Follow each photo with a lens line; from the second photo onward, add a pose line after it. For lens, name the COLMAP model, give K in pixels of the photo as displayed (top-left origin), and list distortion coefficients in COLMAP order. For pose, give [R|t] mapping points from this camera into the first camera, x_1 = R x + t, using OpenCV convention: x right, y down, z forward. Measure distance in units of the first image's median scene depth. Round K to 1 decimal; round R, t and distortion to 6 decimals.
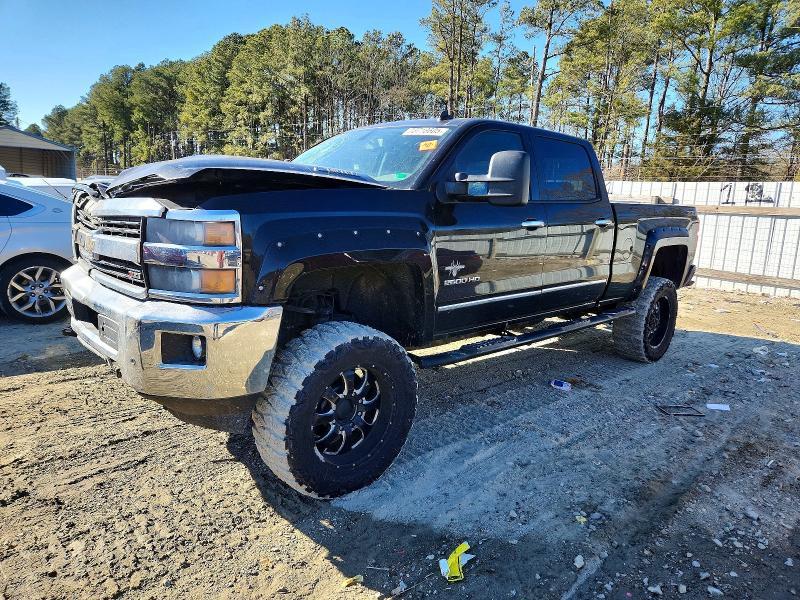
lens RADIAL K [[539.0, 0, 400.0], [0, 539.0, 300.0], [0, 0, 1]] dist [0.007571, 0.001946]
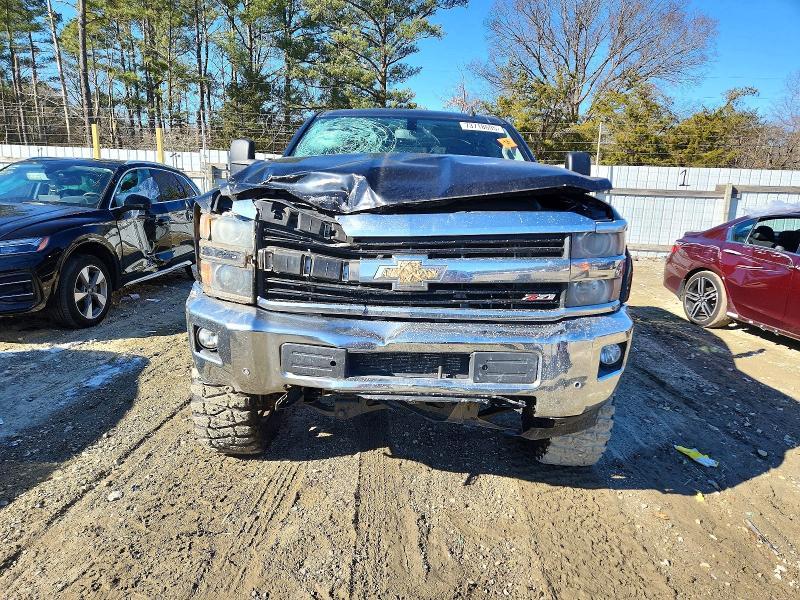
lens RADIAL K [[547.8, 0, 400.0], [0, 547.8, 300.0], [0, 0, 1]] dist [0.007685, 0.001268]
pose [[0.680594, -0.174566, 0.711561, -0.760718], [0.132680, 0.984509, 0.114623, -0.100675], [-0.720547, 0.016398, 0.693212, 0.308650]]
